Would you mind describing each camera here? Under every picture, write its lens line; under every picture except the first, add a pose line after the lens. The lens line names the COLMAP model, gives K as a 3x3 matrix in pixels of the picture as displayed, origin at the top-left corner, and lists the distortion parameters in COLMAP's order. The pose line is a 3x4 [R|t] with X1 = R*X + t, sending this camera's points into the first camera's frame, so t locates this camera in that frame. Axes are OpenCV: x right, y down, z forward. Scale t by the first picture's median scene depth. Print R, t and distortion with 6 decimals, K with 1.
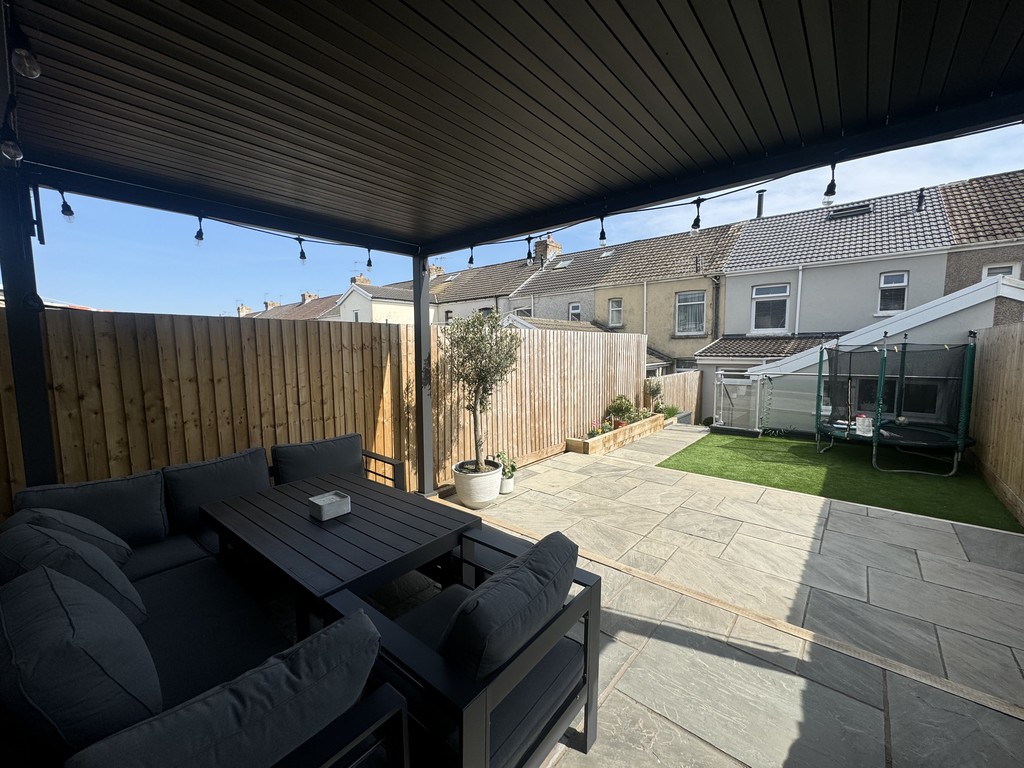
lens RADIAL K [[417.3, 0, 512.0], [0, 417.3, 384.0], [0, 0, 1]] dist [-0.000807, -0.000218]
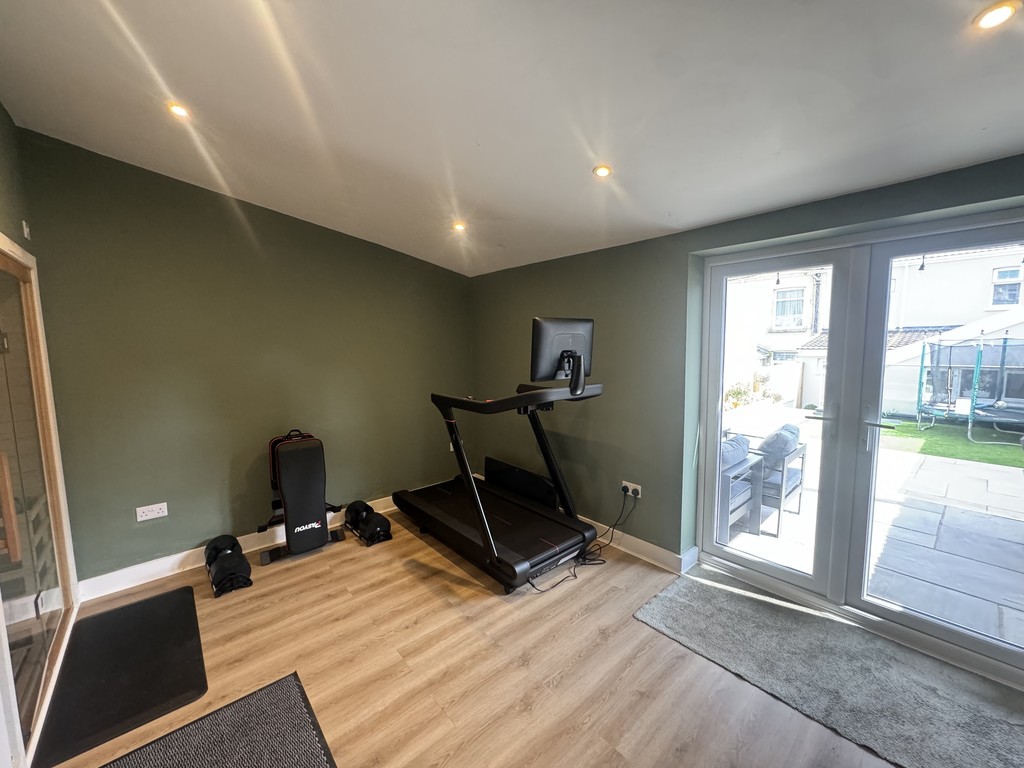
lens RADIAL K [[417.3, 0, 512.0], [0, 417.3, 384.0], [0, 0, 1]] dist [-0.000807, -0.000218]
pose [[0.988670, 0.010260, -0.149753, -0.234698], [-0.007781, 0.999823, 0.017133, 0.020082], [0.149902, -0.015773, 0.988575, -0.344440]]
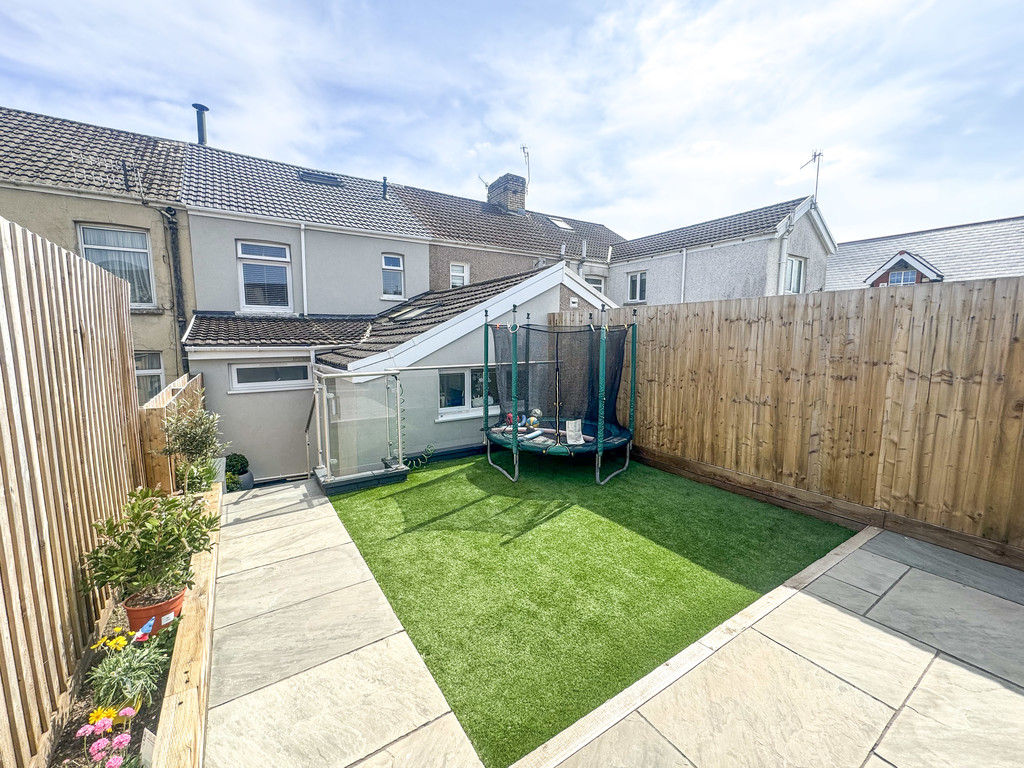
lens RADIAL K [[417.3, 0, 512.0], [0, 417.3, 384.0], [0, 0, 1]] dist [-0.000807, -0.000218]
pose [[0.285419, -0.101585, 0.953004, 0.096578], [0.083120, 0.993244, 0.080980, -0.046828], [-0.954792, 0.056101, 0.291934, 0.778057]]
